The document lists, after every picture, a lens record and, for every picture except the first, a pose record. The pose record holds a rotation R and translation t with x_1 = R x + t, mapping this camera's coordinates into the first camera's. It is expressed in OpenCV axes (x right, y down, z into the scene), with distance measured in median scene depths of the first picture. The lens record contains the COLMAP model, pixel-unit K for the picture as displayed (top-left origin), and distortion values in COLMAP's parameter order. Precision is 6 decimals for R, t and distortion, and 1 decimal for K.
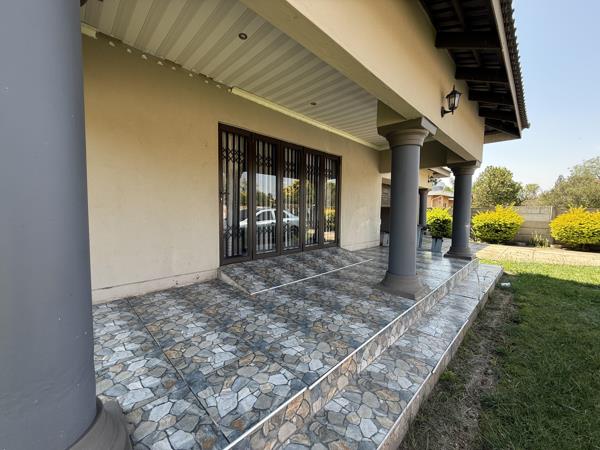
lens RADIAL K [[239.8, 0, 300.0], [0, 239.8, 225.0], [0, 0, 1]] dist [0.012477, 0.000101]
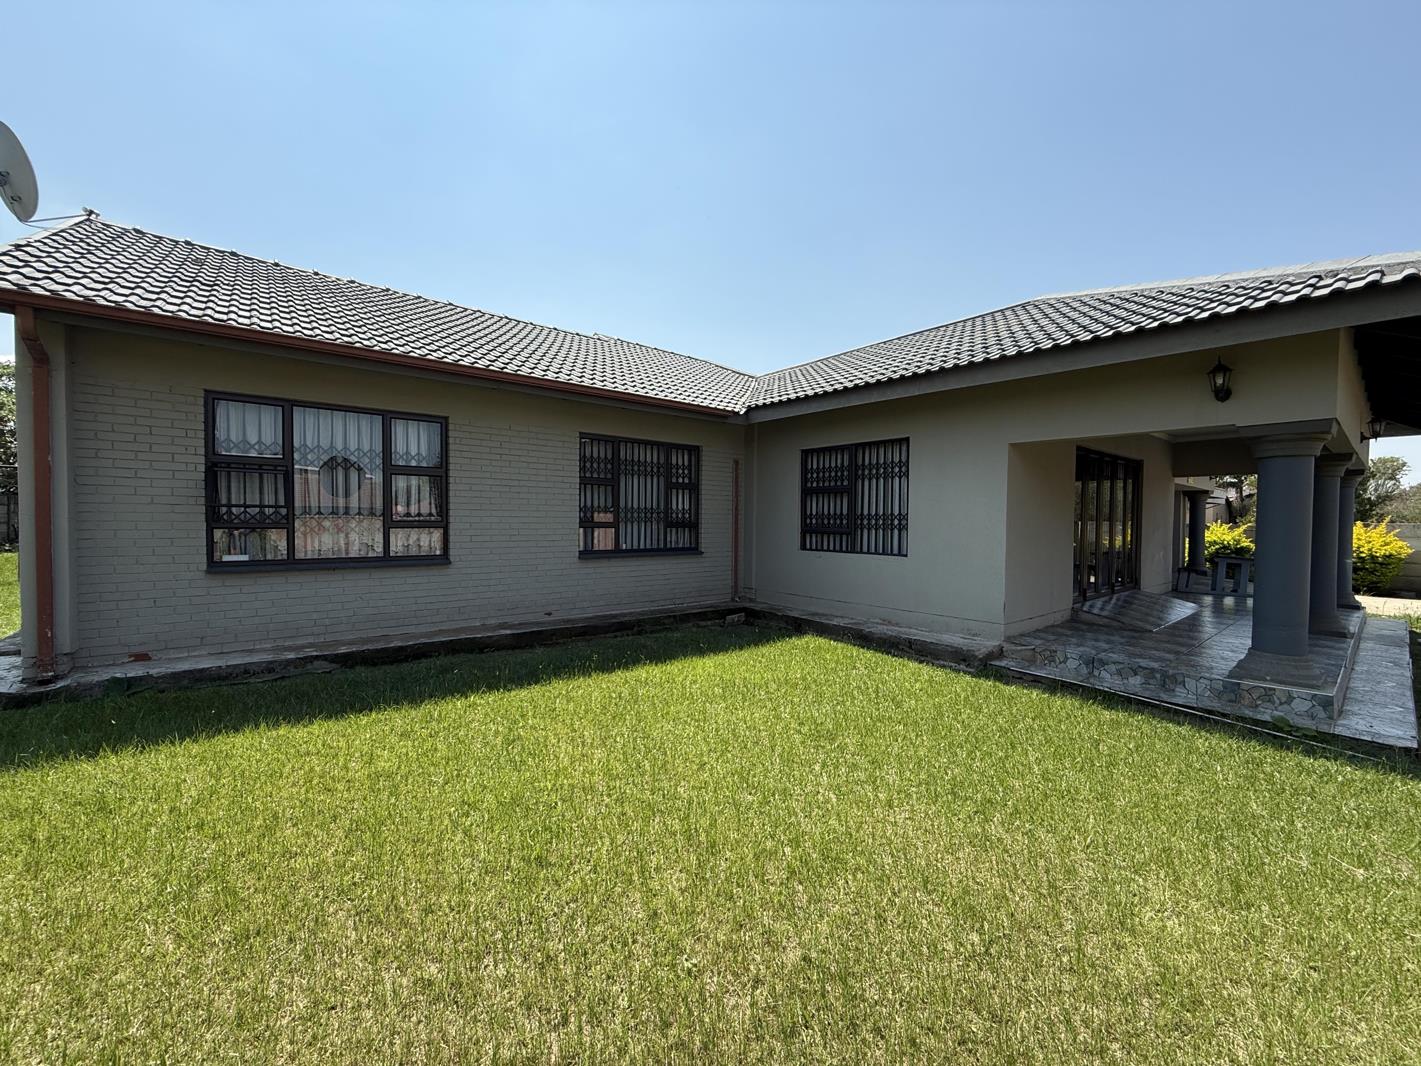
lens RADIAL K [[568.0, 0, 710.5], [0, 568.0, 533.0], [0, 0, 1]] dist [0.012477, 0.000101]
pose [[0.995667, 0.001214, -0.092985, -0.449396], [-0.004472, 0.999383, -0.034835, -0.004953], [0.092885, 0.035100, 0.995058, -0.376581]]
